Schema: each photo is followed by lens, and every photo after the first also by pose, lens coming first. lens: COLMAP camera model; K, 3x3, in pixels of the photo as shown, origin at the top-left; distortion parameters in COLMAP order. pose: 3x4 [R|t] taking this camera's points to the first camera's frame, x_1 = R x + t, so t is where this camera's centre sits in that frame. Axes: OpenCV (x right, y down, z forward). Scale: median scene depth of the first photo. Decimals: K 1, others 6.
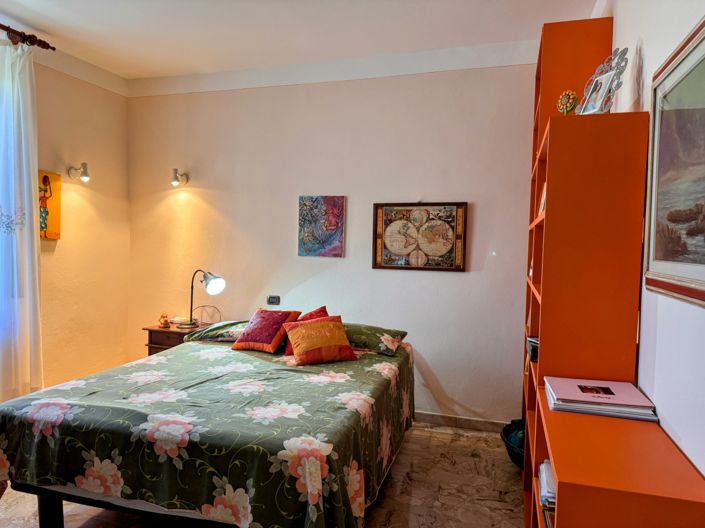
lens RADIAL K [[478.8, 0, 352.5], [0, 478.8, 264.0], [0, 0, 1]] dist [0.046032, -0.002360]
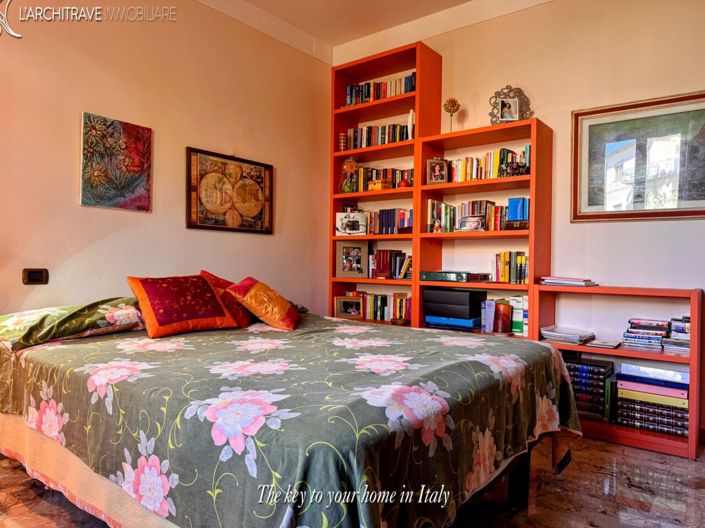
lens RADIAL K [[485.4, 0, 352.5], [0, 485.4, 264.0], [0, 0, 1]] dist [-0.053438, -0.001227]
pose [[0.349043, -0.012891, 0.937018, -0.639151], [0.029317, 0.999566, 0.002831, 0.078018], [-0.936648, 0.026482, 0.349270, 0.481975]]
